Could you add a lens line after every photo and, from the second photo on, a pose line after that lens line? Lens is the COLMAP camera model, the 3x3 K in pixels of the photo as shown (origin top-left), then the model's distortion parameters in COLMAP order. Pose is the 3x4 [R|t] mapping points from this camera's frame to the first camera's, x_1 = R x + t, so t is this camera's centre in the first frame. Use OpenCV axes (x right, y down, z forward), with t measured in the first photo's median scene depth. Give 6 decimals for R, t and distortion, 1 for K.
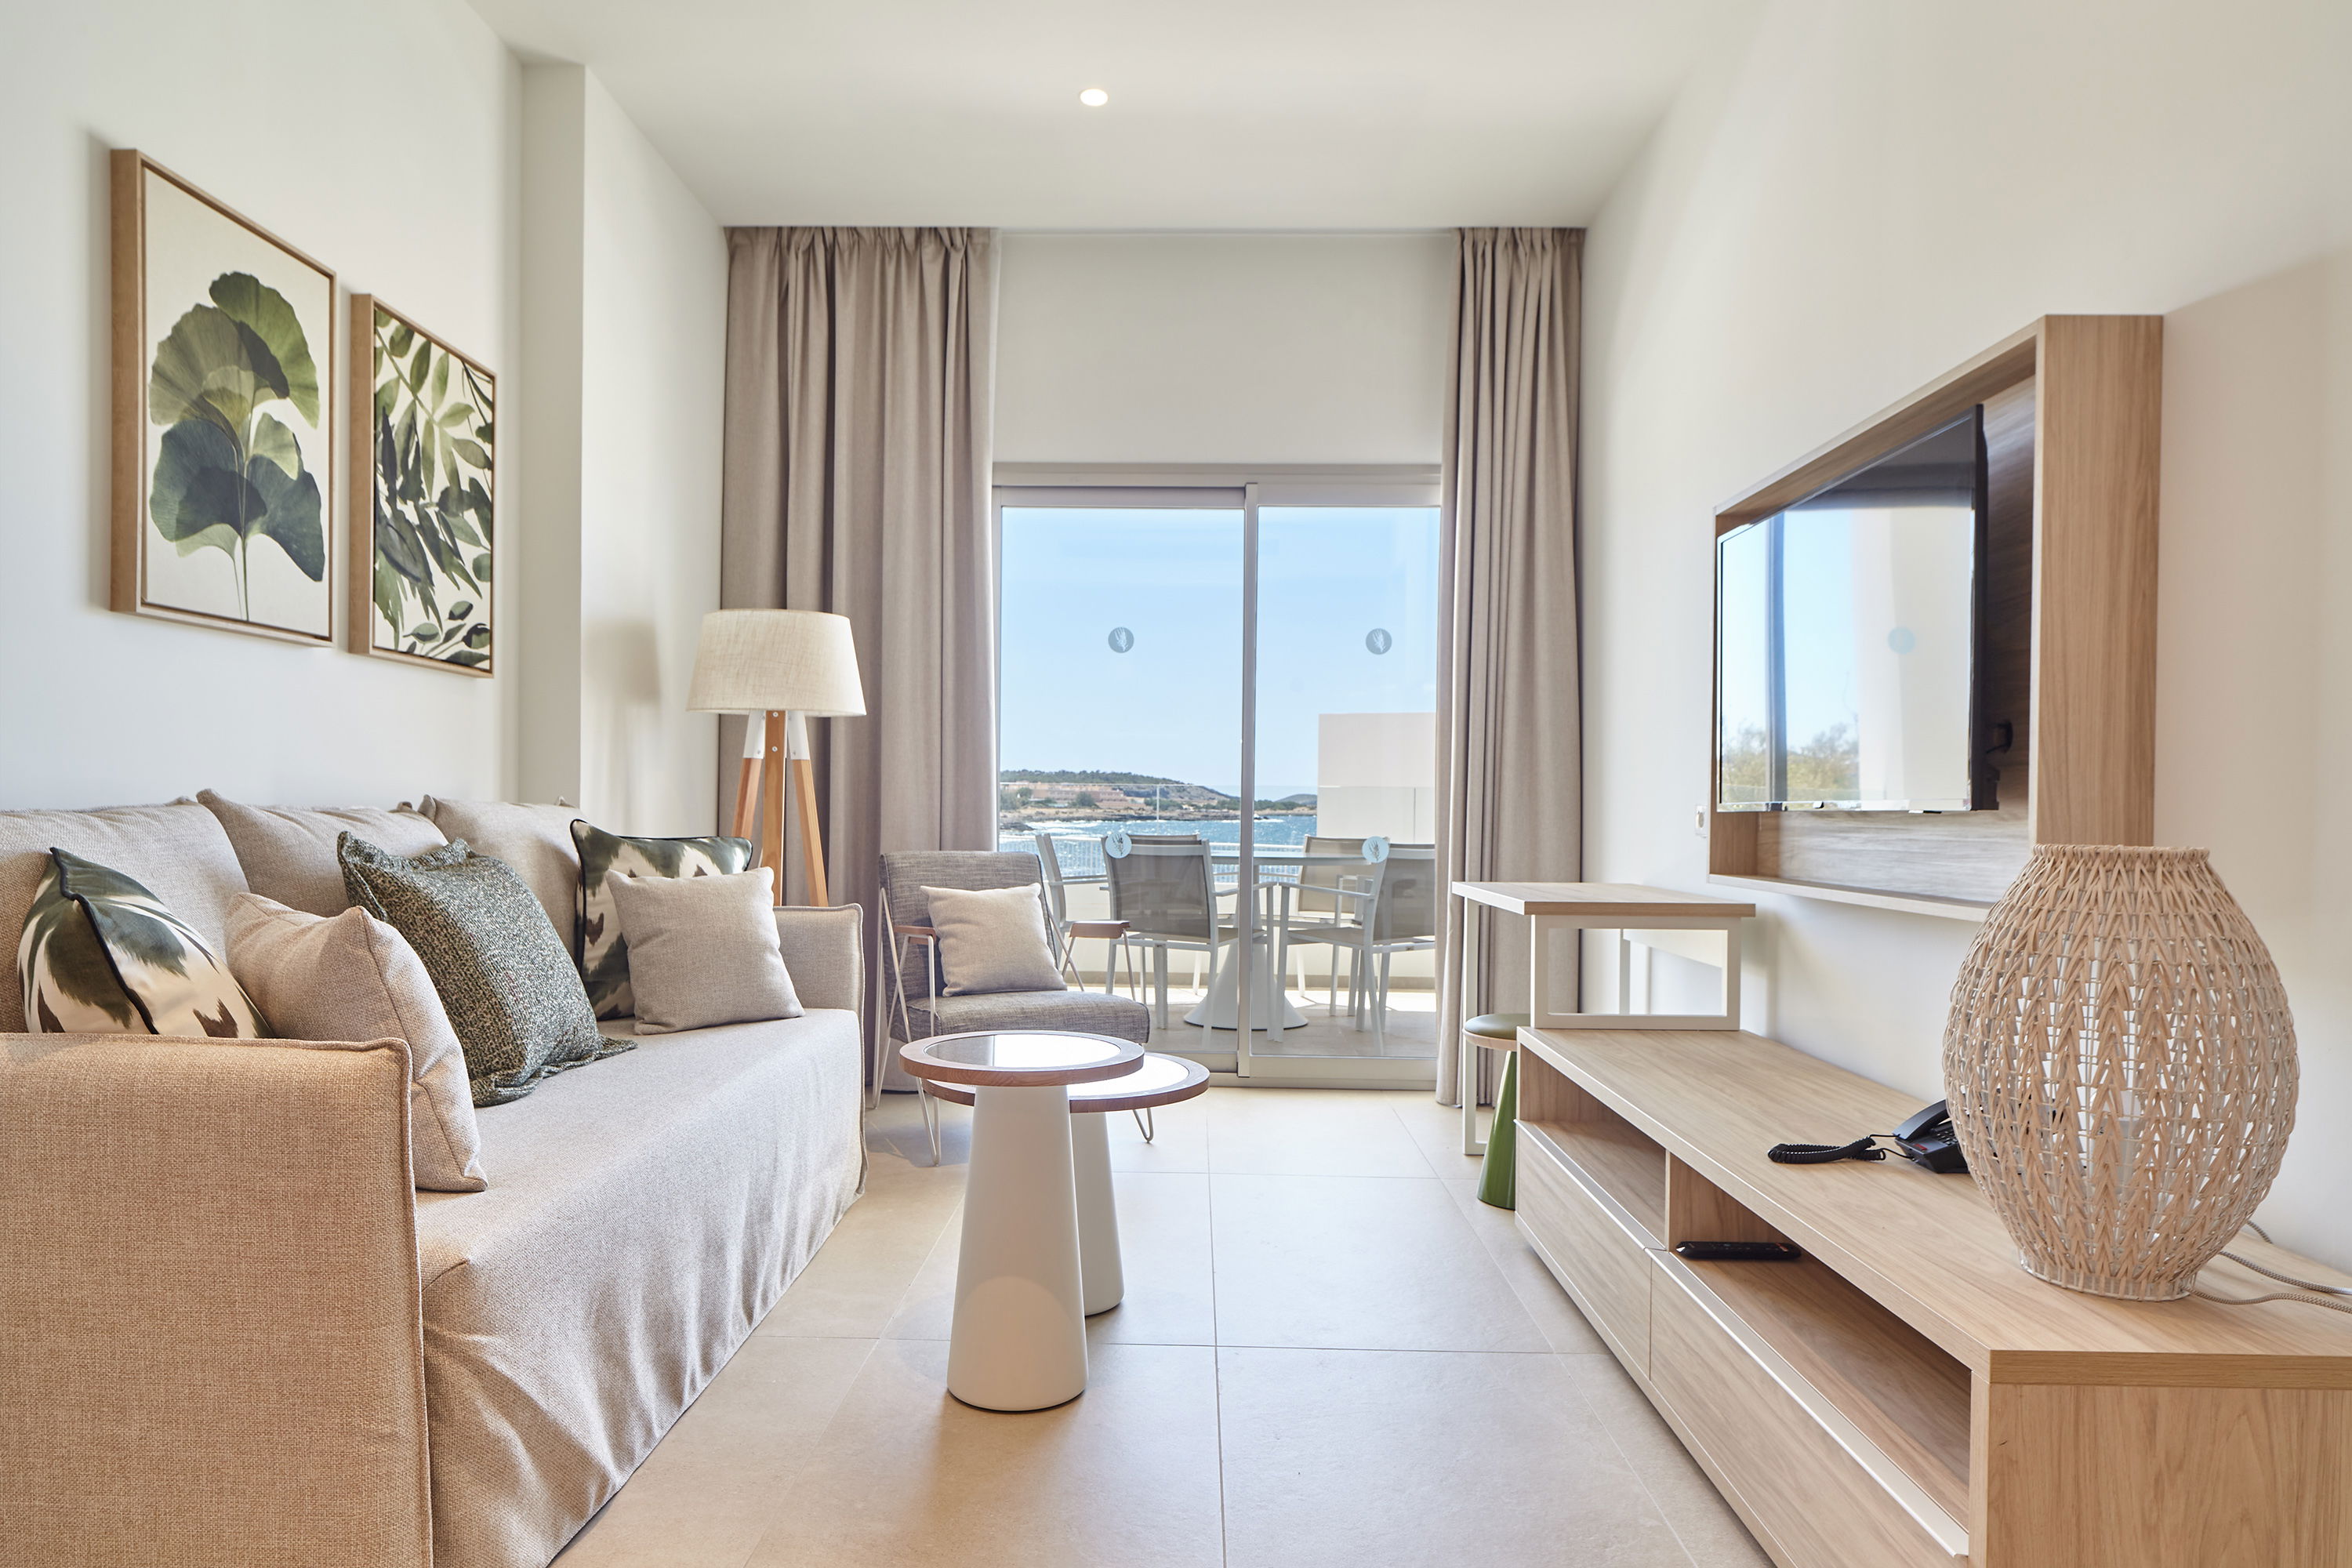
lens RADIAL K [[1430.6, 0, 1175.5], [0, 1430.6, 796.5], [0, 0, 1]] dist [-0.001116, -0.000158]
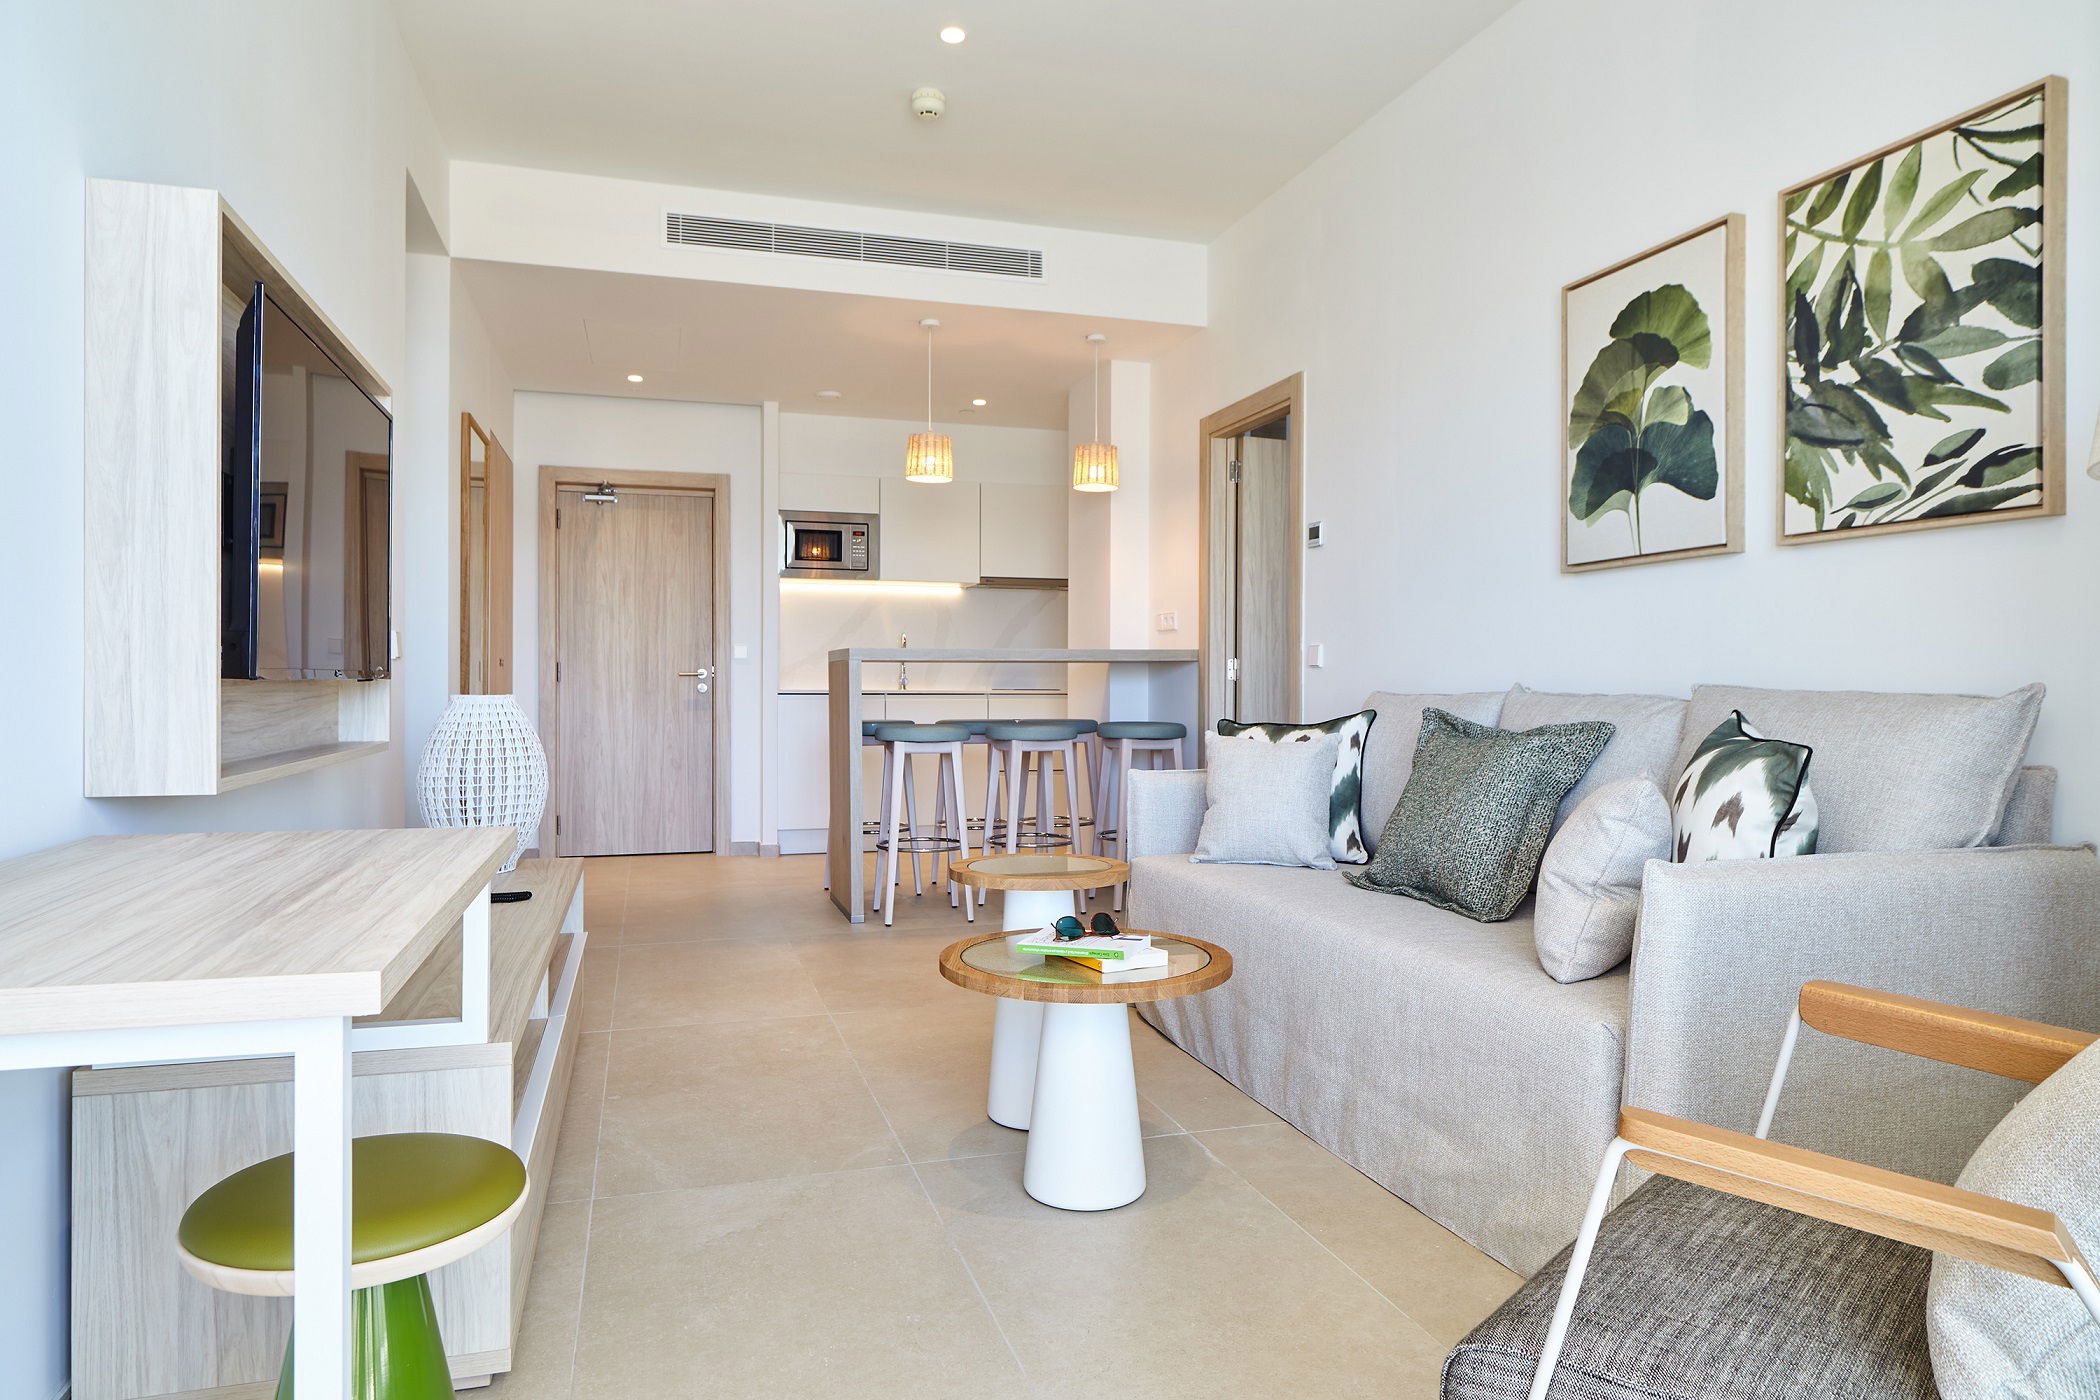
lens RADIAL K [[1277.3, 0, 1049.9], [0, 1277.3, 693.8], [0, 0, 1]] dist [-0.001116, -0.000158]
pose [[-0.949732, -0.009812, -0.312909, 0.201675], [-0.009159, 0.999952, -0.003558, 0.013130], [0.312929, -0.000513, -0.949776, 1.631510]]
